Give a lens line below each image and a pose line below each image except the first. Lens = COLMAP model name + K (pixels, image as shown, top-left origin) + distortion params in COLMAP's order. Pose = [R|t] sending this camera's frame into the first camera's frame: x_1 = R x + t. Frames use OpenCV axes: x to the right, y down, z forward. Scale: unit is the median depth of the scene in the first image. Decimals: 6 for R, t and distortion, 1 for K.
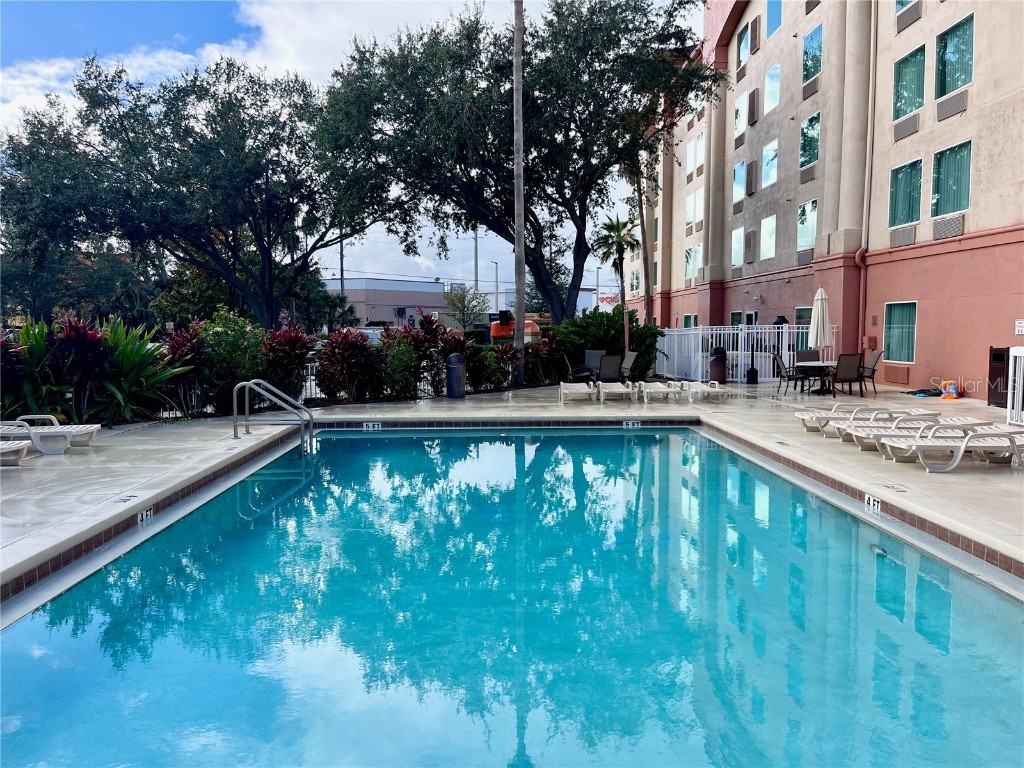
lens RADIAL K [[791.3, 0, 512.0], [0, 791.3, 384.0], [0, 0, 1]] dist [0.080847, -0.091264]
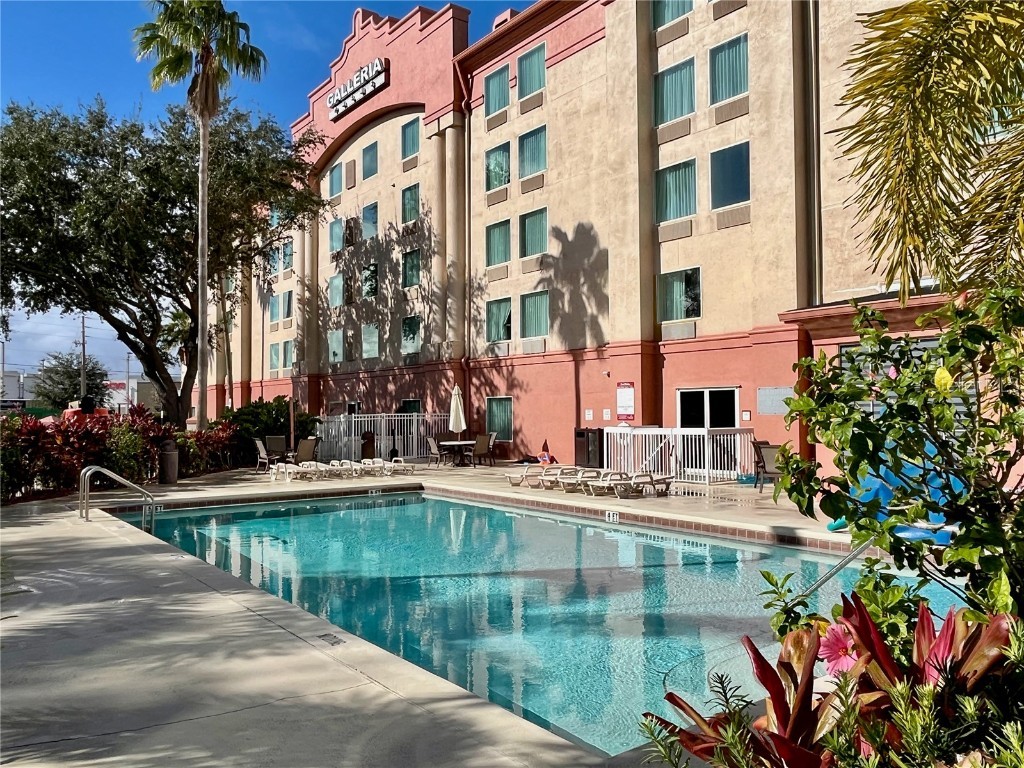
lens RADIAL K [[786.8, 0, 510.9], [0, 786.8, 401.3], [0, 0, 1]] dist [-0.003330, -0.000603]
pose [[0.817047, 0.011760, 0.576451, -0.241426], [0.041032, 0.996071, -0.078478, 0.009829], [-0.575109, 0.087773, 0.813355, -0.093600]]
